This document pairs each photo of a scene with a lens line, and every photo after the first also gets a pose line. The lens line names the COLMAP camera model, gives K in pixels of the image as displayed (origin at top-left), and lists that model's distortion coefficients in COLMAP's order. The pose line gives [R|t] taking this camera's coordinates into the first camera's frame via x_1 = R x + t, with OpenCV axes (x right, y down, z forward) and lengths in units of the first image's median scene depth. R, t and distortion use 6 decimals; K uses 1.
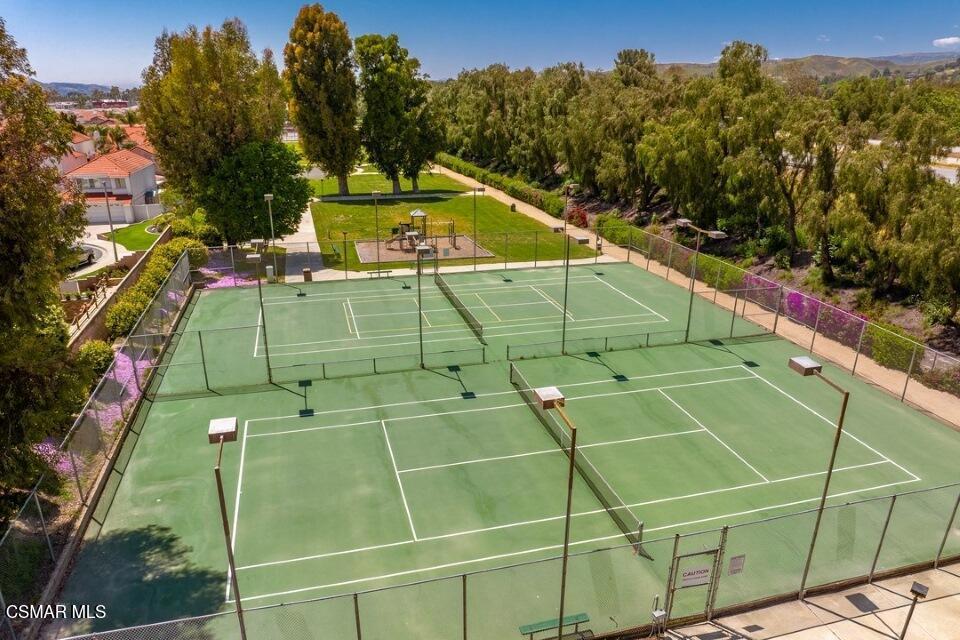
lens RADIAL K [[664.1, 0, 480.0], [0, 664.1, 320.0], [0, 0, 1]] dist [0.000304, 0.000381]
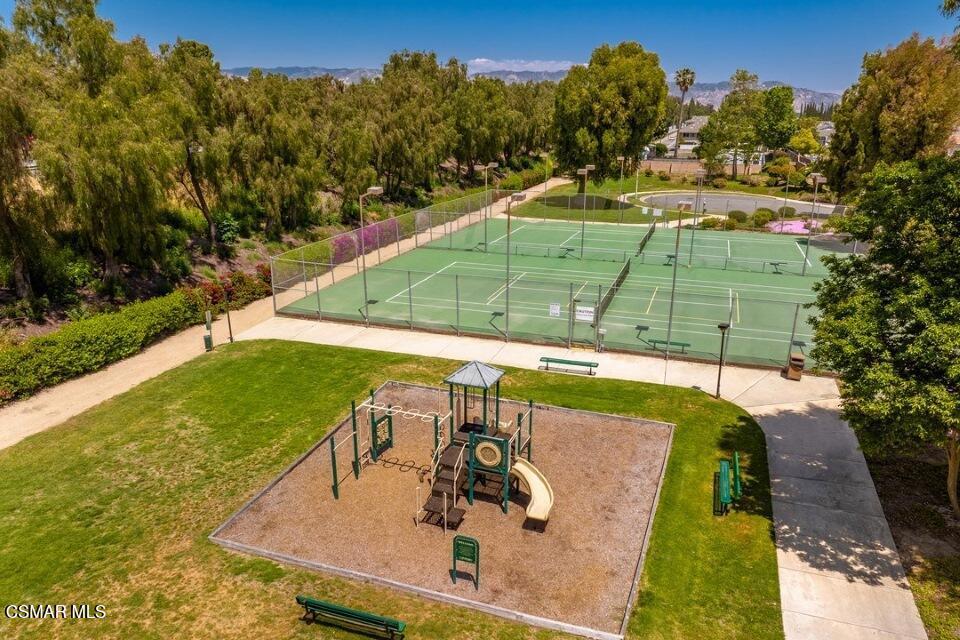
lens RADIAL K [[664.1, 0, 480.0], [0, 664.1, 320.0], [0, 0, 1]] dist [0.000304, 0.000381]
pose [[-0.818112, -0.184182, 0.544766, -0.322168], [0.192330, 0.805132, 0.561045, -0.443218], [-0.541943, 0.563772, -0.623264, 1.405672]]
